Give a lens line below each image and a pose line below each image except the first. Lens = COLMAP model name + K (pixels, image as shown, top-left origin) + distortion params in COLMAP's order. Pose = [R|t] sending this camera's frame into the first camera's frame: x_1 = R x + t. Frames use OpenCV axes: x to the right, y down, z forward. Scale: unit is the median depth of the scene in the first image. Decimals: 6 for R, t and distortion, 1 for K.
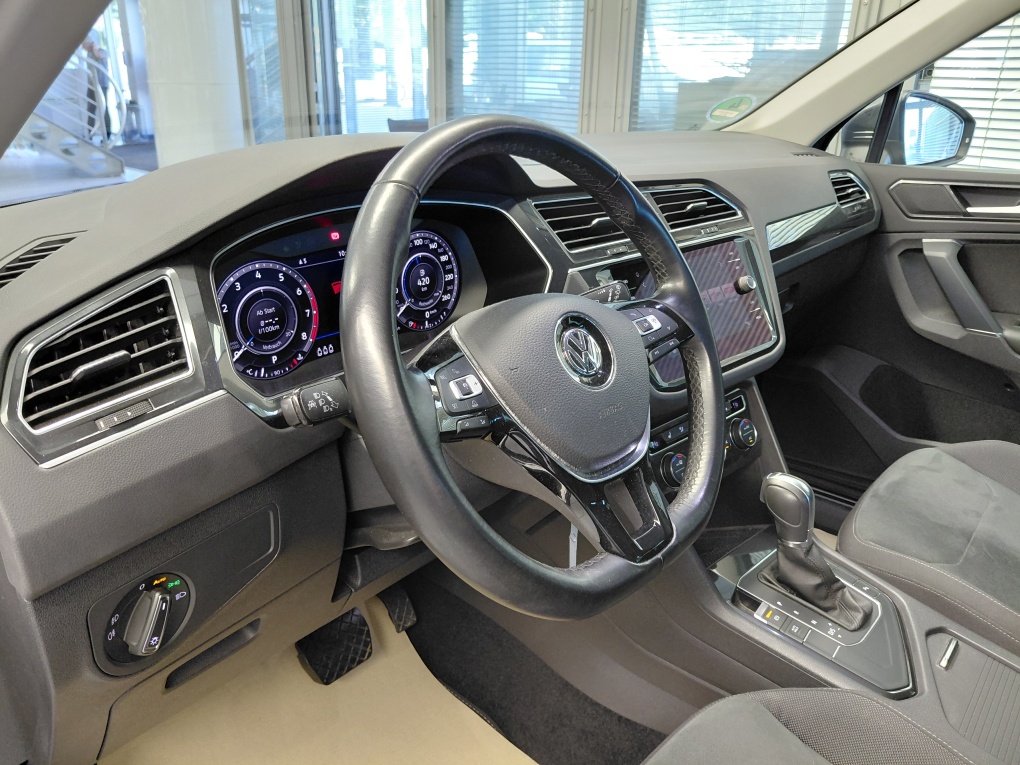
lens RADIAL K [[759.5, 0, 501.8], [0, 759.5, 370.1], [0, 0, 1]] dist [0.106955, -0.212724]
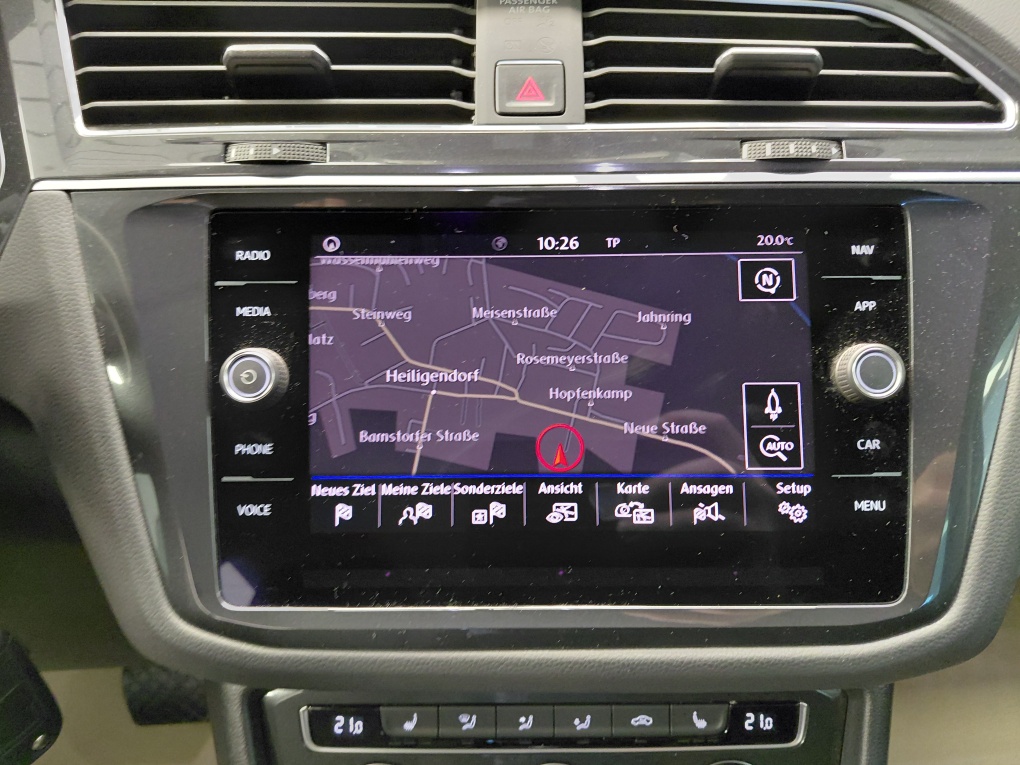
lens RADIAL K [[787.4, 0, 510.0], [0, 787.4, 382.5], [0, 0, 1]] dist [0.004212, -0.062570]
pose [[0.737340, 0.305648, -0.602419, 0.489026], [-0.227853, 0.952052, 0.204157, -0.167785], [0.635935, -0.013270, 0.771629, 0.875128]]
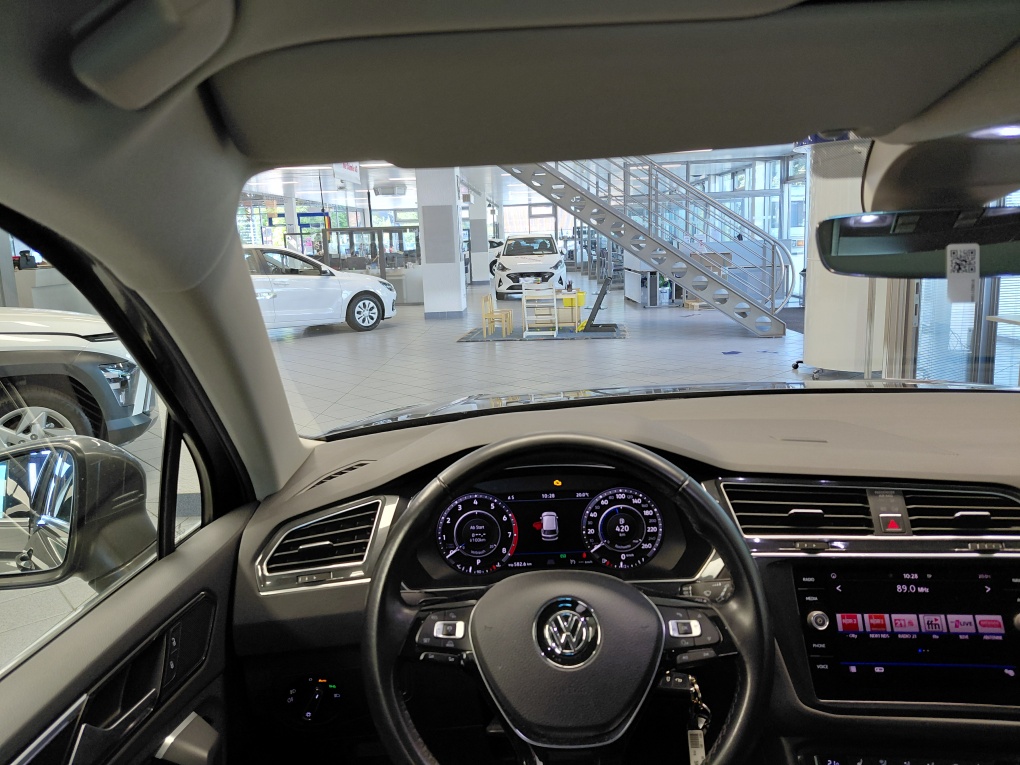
lens RADIAL K [[747.7, 0, 507.1], [0, 747.7, 371.3], [0, 0, 1]] dist [0.136077, -0.291160]
pose [[0.667143, 0.093754, -0.739006, 0.643823], [-0.230175, 0.969447, -0.084803, -0.217670], [0.708477, 0.226676, 0.668340, 0.014427]]
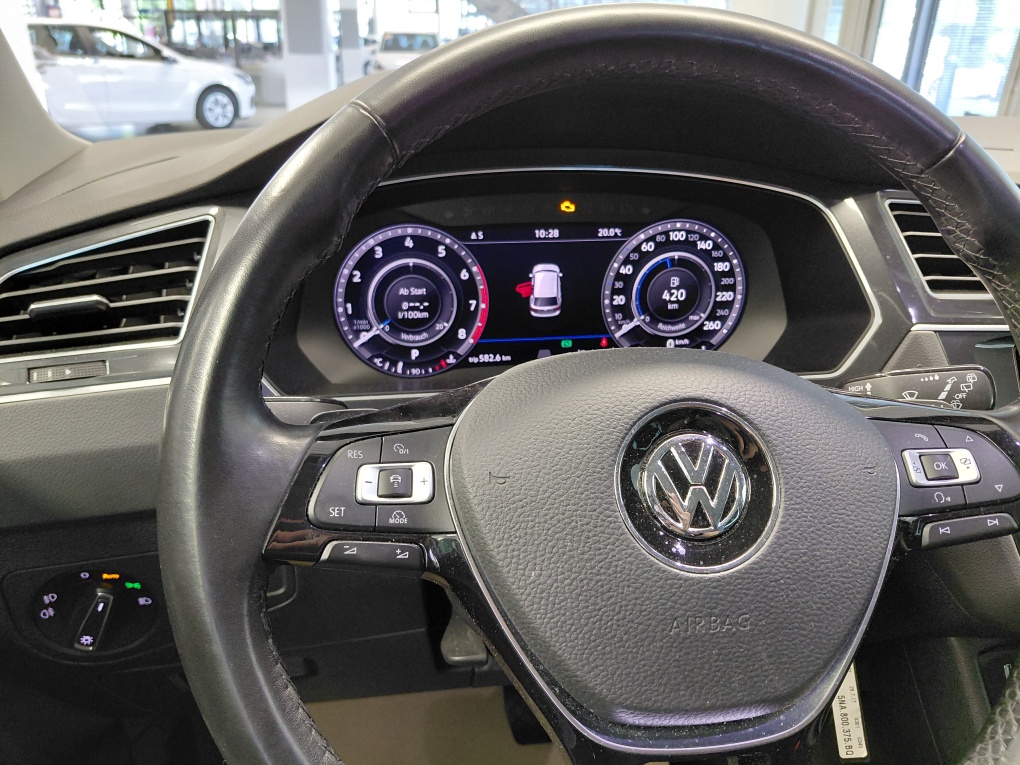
lens RADIAL K [[764.8, 0, 496.8], [0, 764.8, 388.2], [0, 0, 1]] dist [0.137050, -0.320818]
pose [[0.762313, 0.263212, -0.591269, 0.204977], [-0.243546, 0.963080, 0.114729, -0.078103], [0.599637, 0.056542, 0.798272, 0.370948]]
